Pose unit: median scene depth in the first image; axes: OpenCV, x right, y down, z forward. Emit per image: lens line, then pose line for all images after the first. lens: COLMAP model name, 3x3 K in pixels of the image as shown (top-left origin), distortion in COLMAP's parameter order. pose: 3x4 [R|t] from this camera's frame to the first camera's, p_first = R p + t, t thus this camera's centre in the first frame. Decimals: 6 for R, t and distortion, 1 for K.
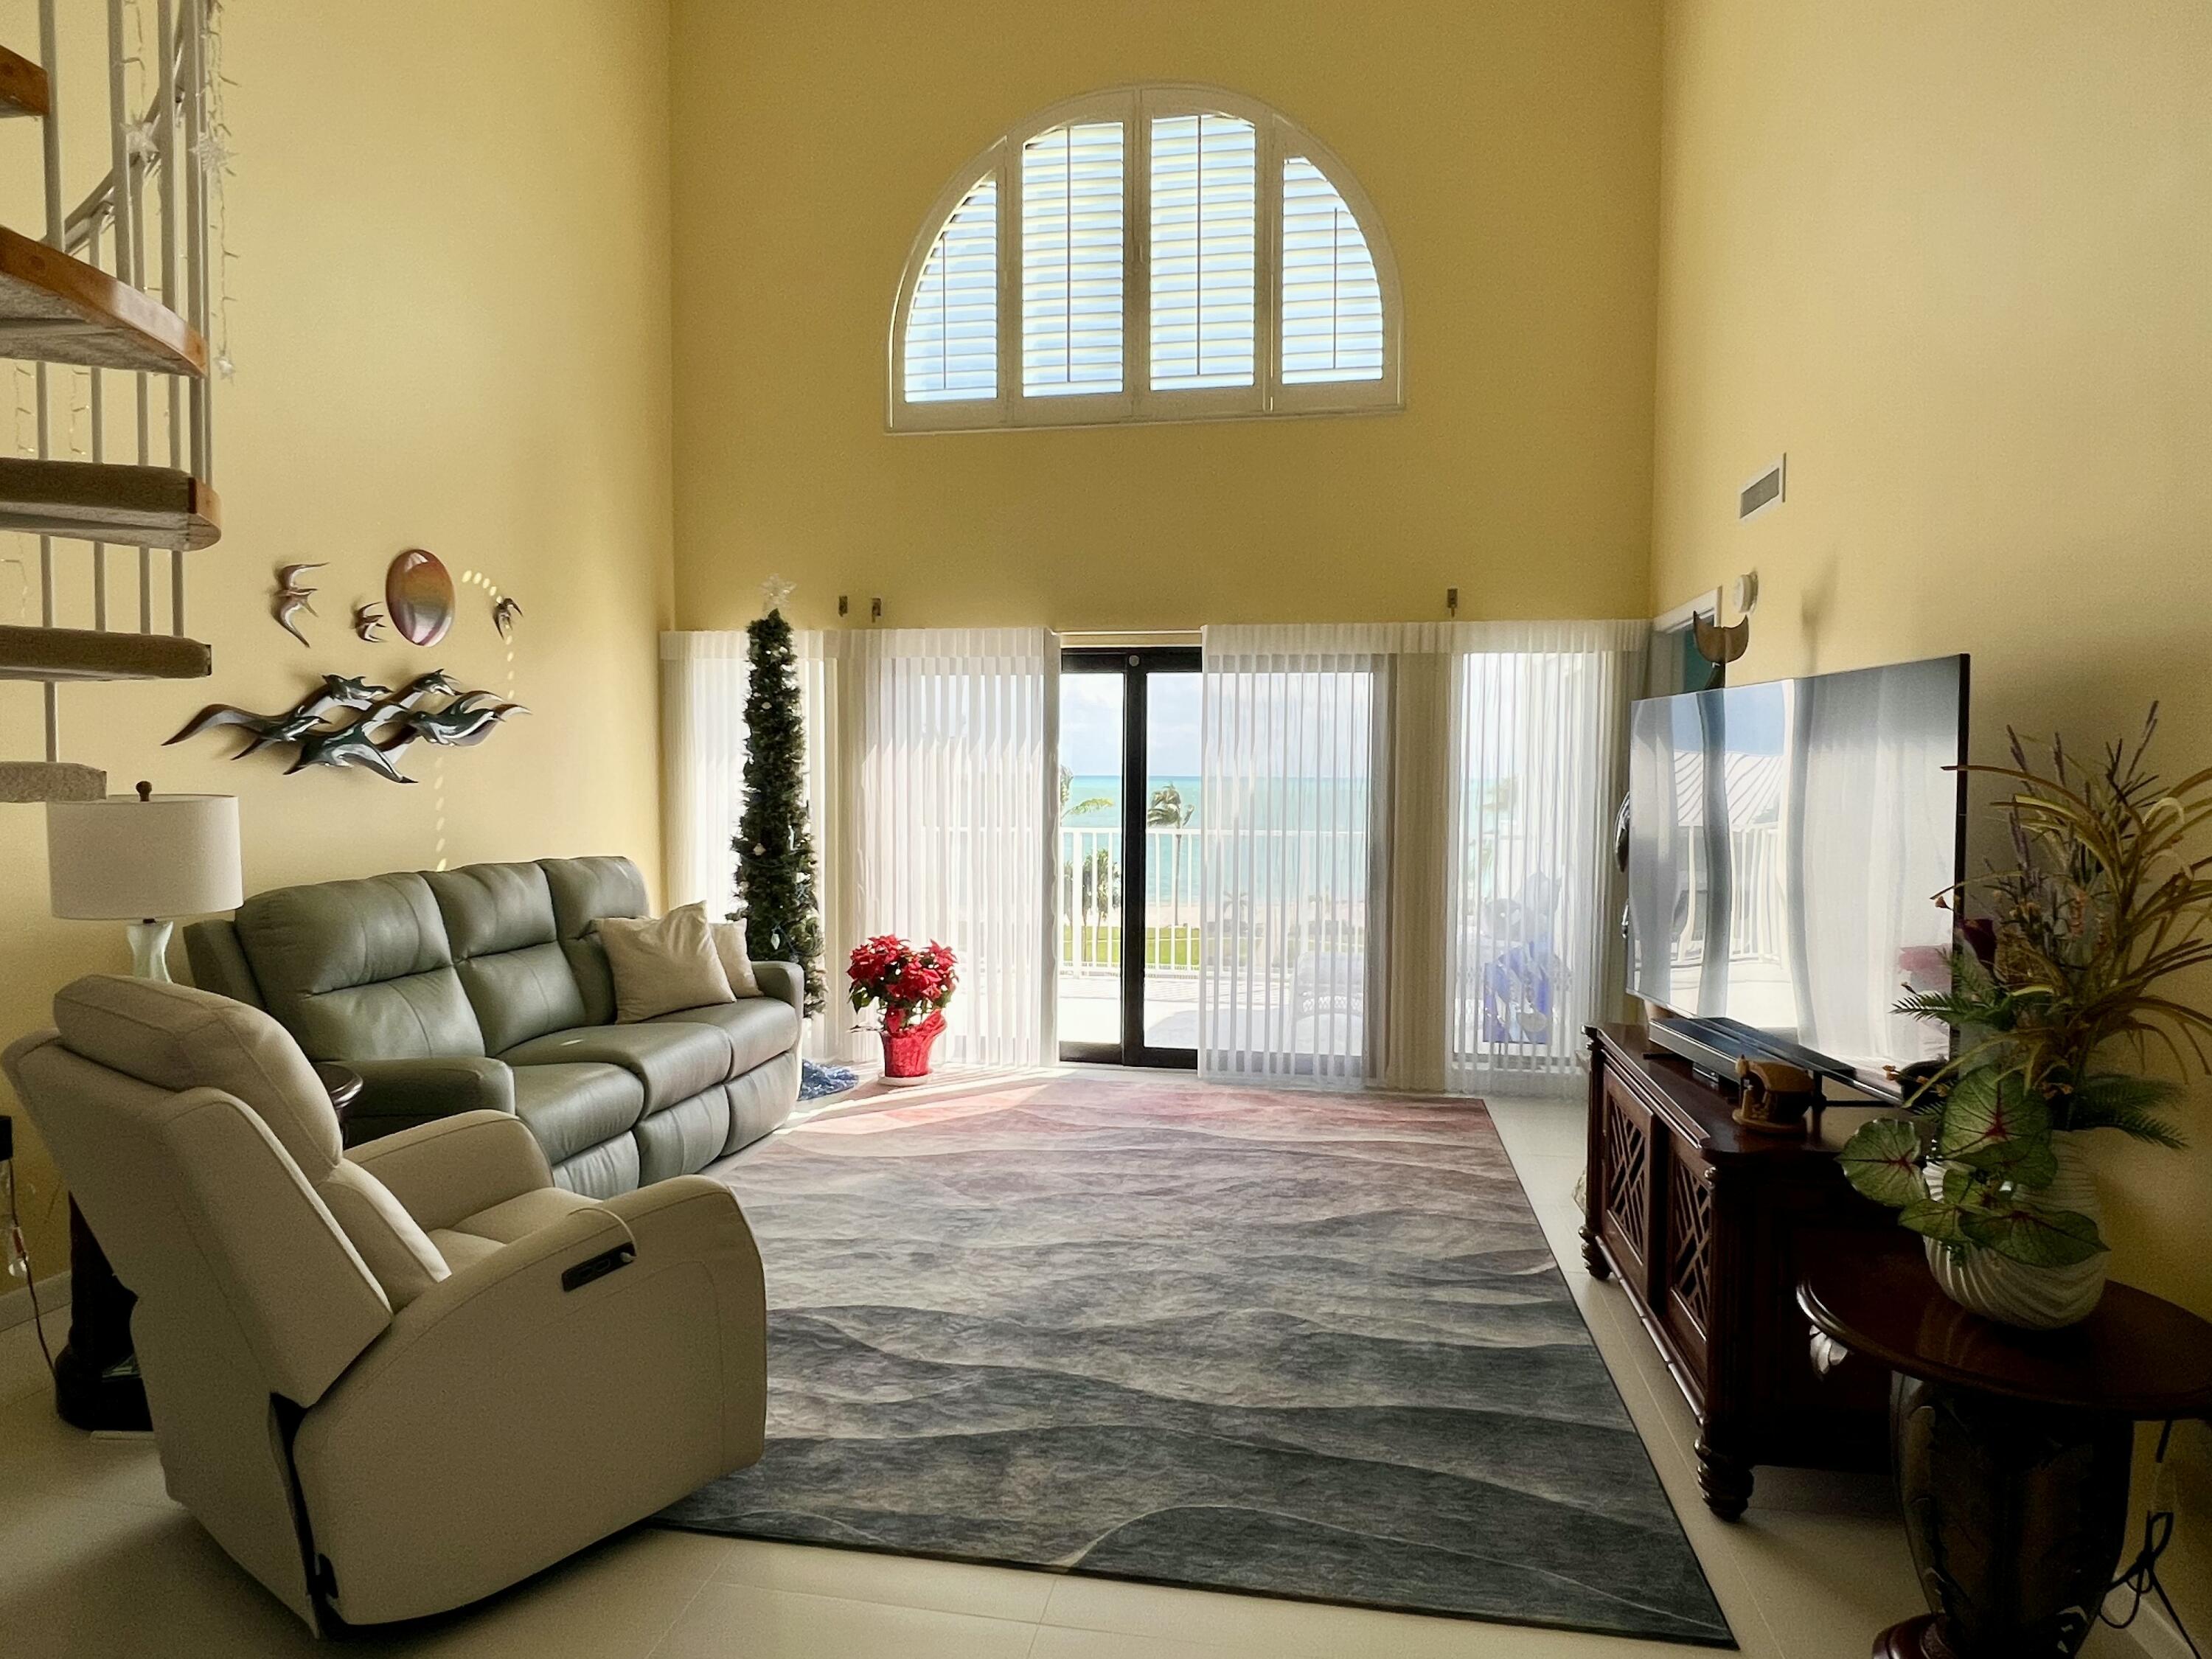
lens RADIAL K [[1304.4, 0, 1106.0], [0, 1304.4, 829.5], [0, 0, 1]] dist [0.001925, 0.000795]
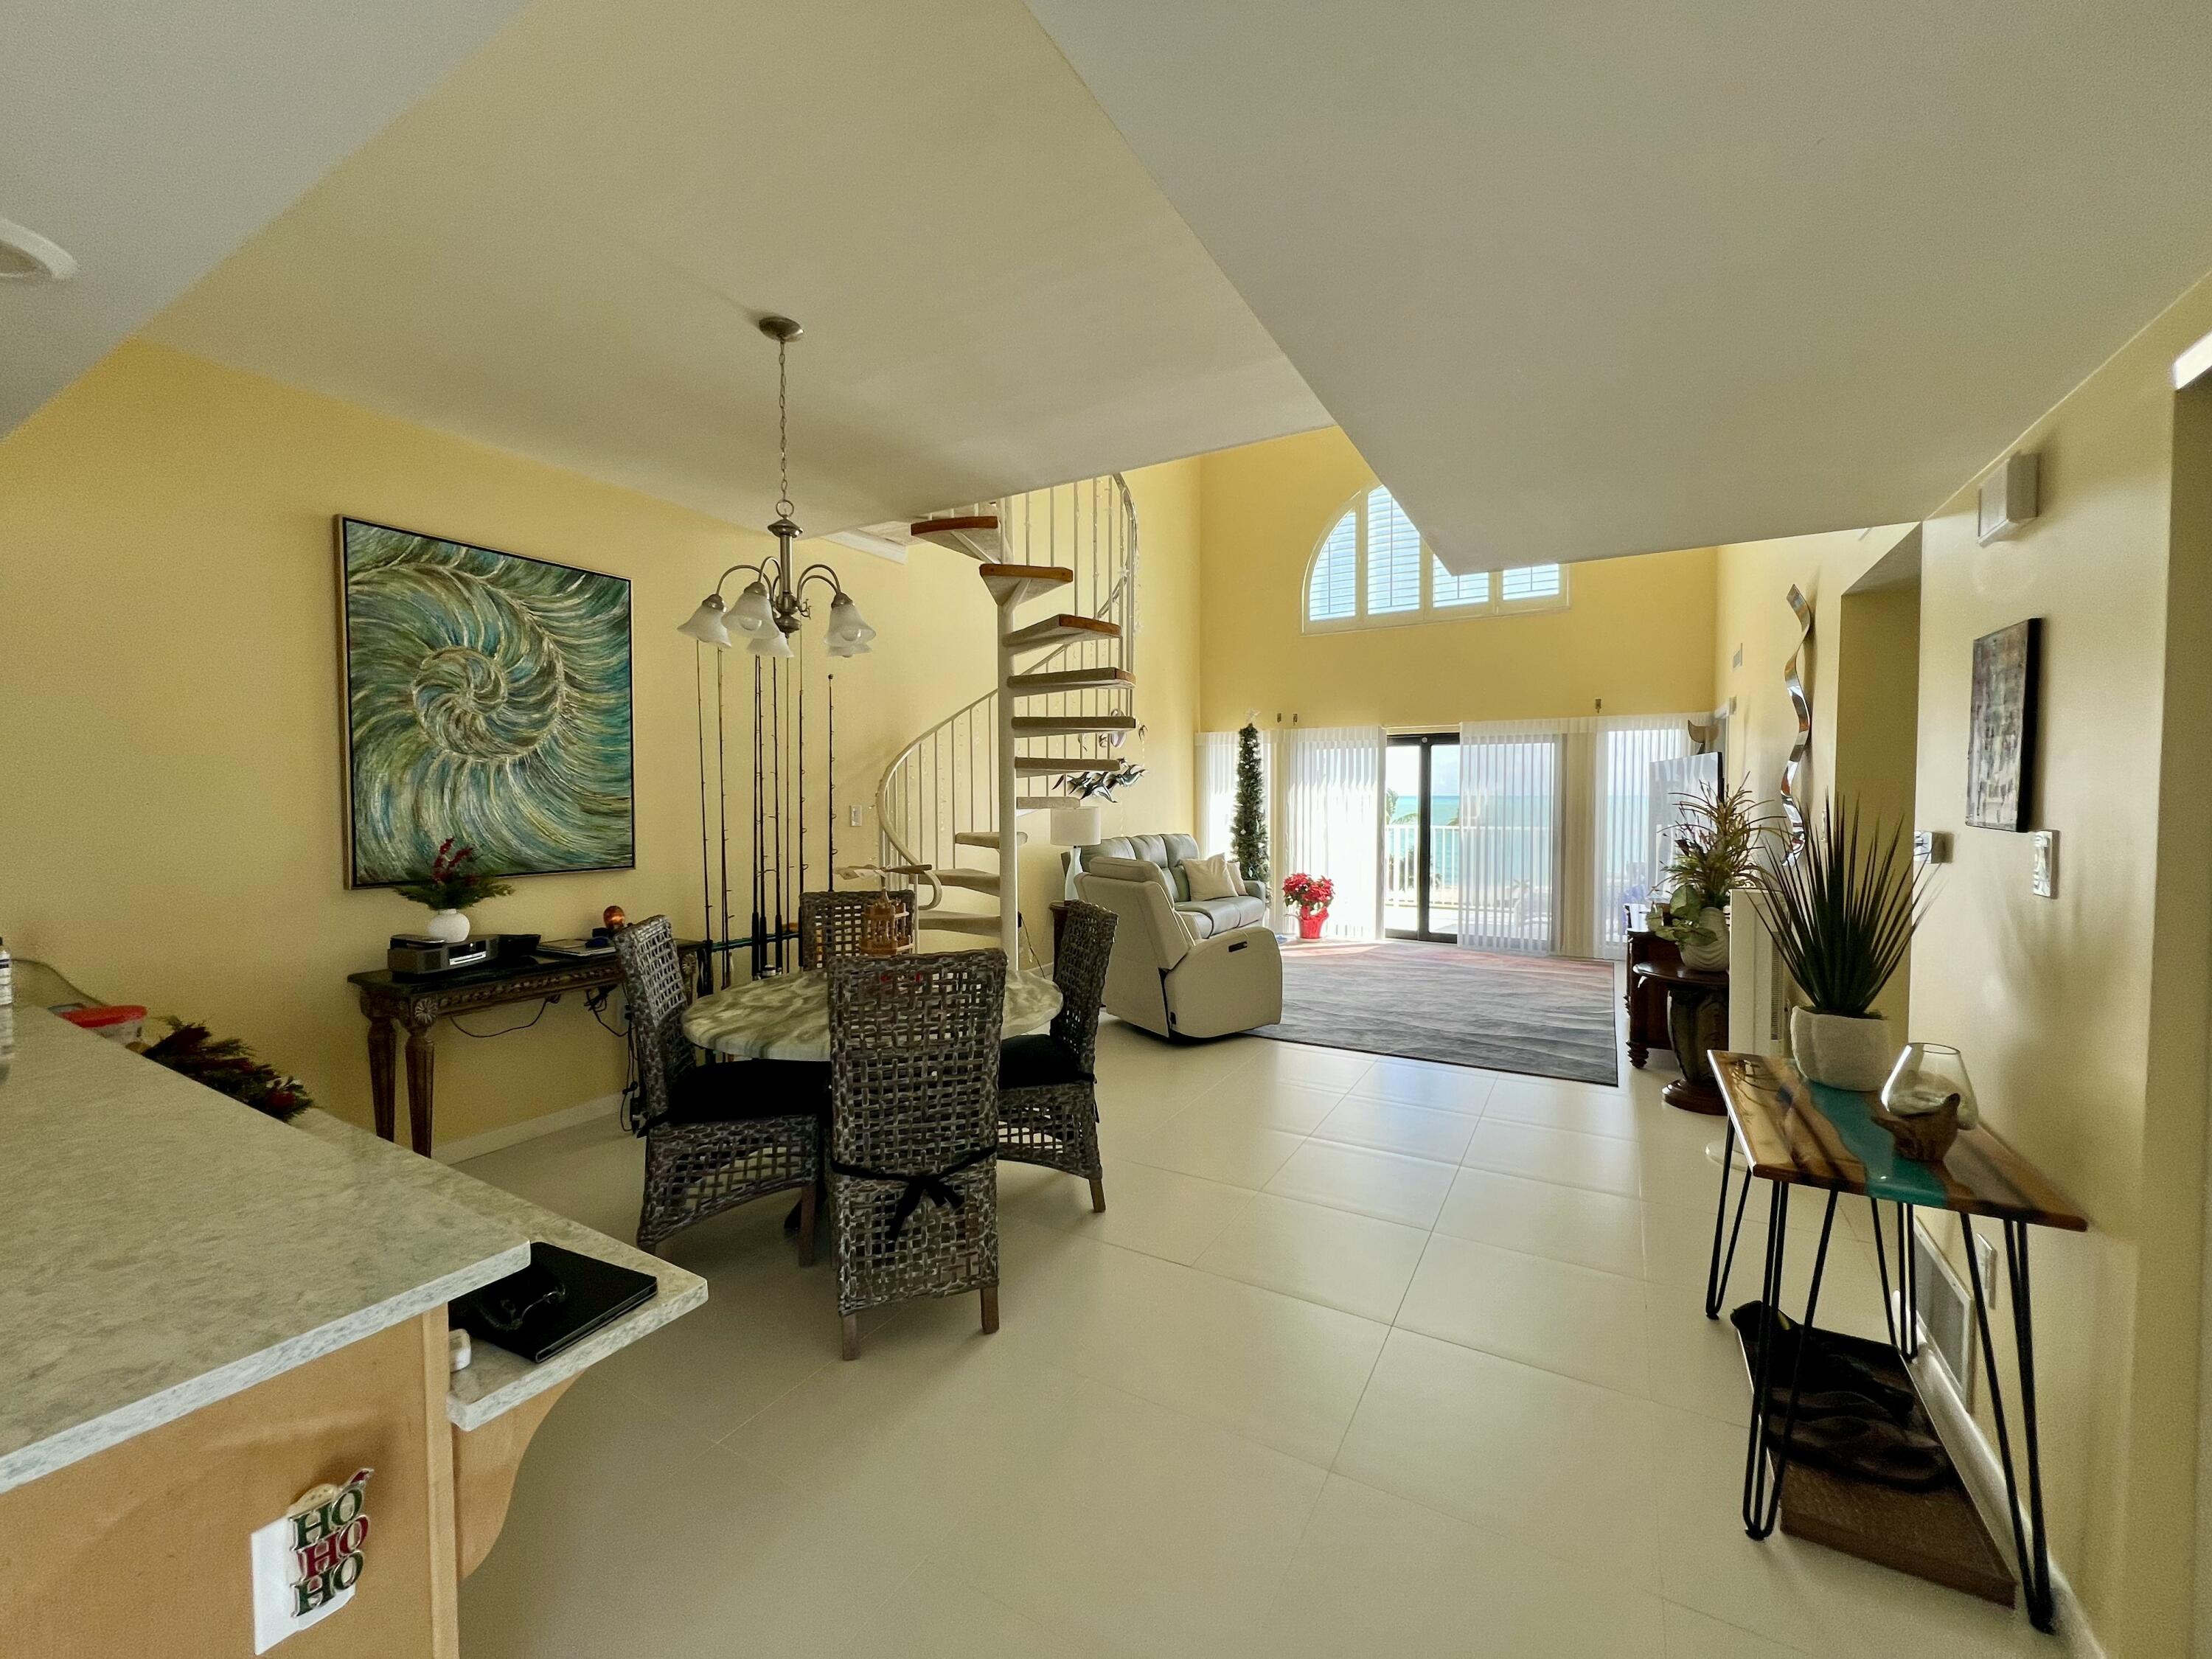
lens RADIAL K [[892.3, 0, 1106.0], [0, 892.3, 829.5], [0, 0, 1]] dist [-0.003141, -0.000125]
pose [[0.941941, 0.003570, -0.335760, 0.022582], [-0.005526, 0.999973, -0.004872, 0.020040], [0.335733, 0.006445, 0.941935, -0.501854]]
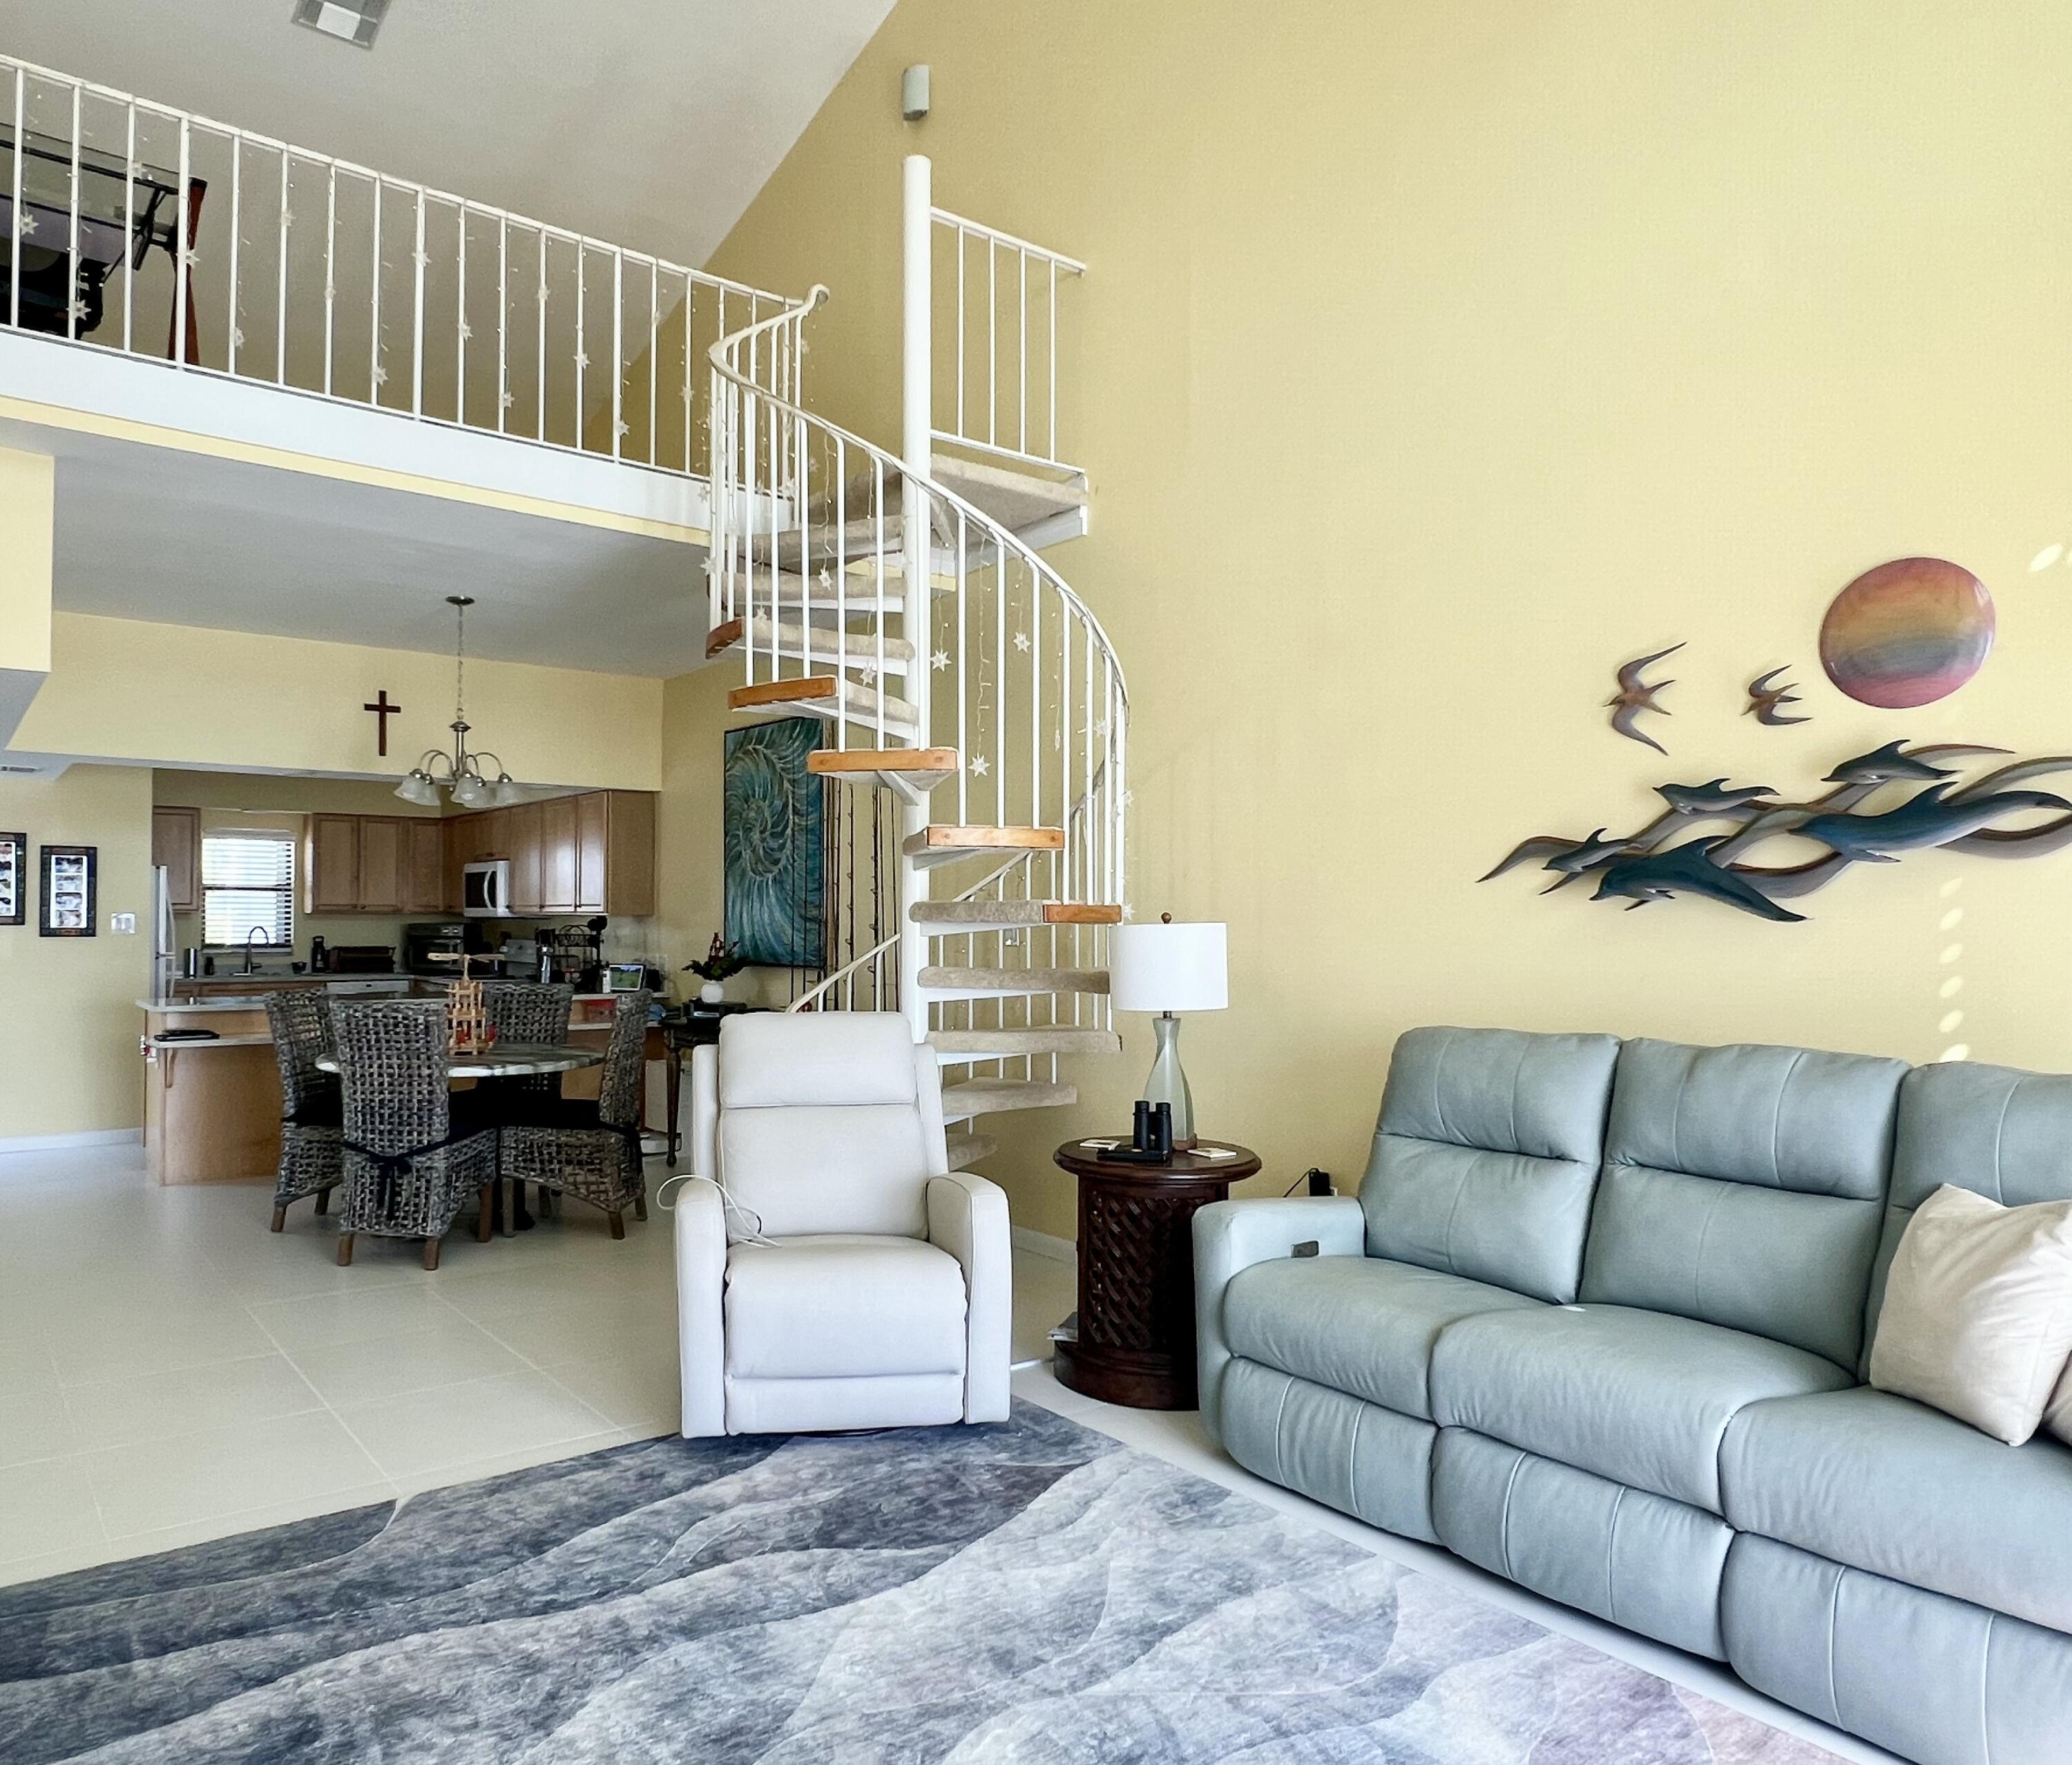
lens RADIAL K [[1391.9, 0, 920.0], [0, 1391.9, 894.6], [0, 0, 1]] dist [-0.005141, -0.003346]
pose [[-0.688509, -0.017600, -0.725014, 0.268388], [-0.036532, 0.999278, 0.010434, -0.033512], [0.724307, 0.033670, -0.688655, 0.988777]]
